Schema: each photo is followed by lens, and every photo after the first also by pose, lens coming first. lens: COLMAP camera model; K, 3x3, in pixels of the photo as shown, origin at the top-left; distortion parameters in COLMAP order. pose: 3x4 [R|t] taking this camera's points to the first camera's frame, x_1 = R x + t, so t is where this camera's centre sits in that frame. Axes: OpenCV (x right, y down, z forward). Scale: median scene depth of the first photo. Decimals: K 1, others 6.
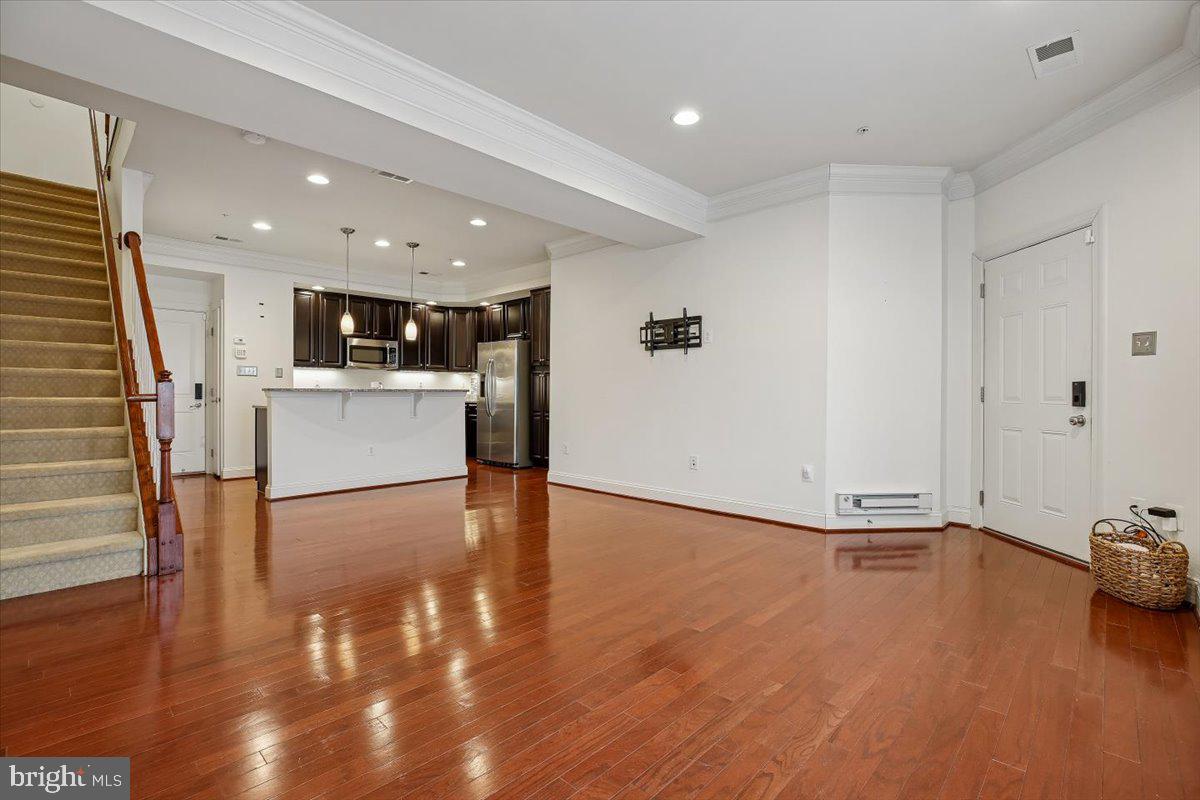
lens RADIAL K [[544.2, 0, 607.4], [0, 544.2, 394.6], [0, 0, 1]] dist [-0.019291, 0.000371]
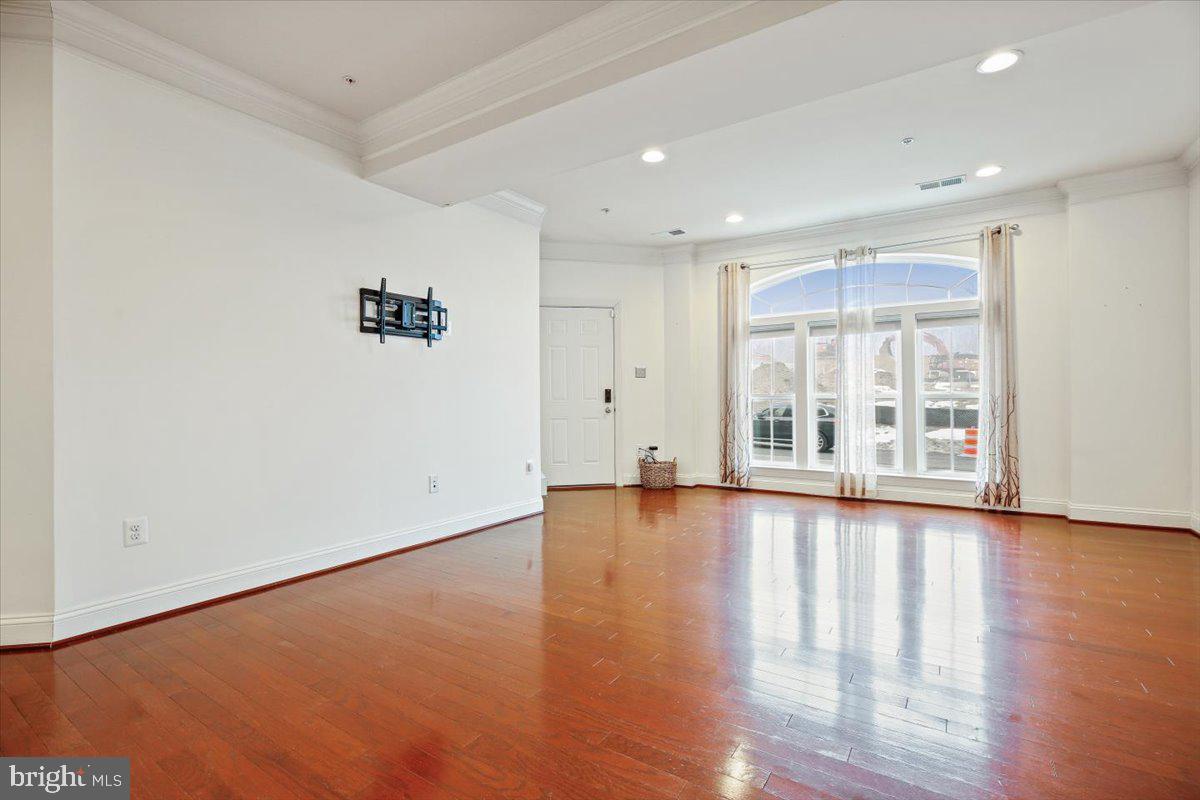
lens RADIAL K [[544.2, 0, 607.4], [0, 544.2, 394.6], [0, 0, 1]] dist [-0.019291, 0.000371]
pose [[-0.163119, -0.004284, 0.986597, -1.003406], [-0.001547, 0.999990, 0.004086, -0.014323], [-0.986605, -0.000859, -0.163124, 1.305093]]
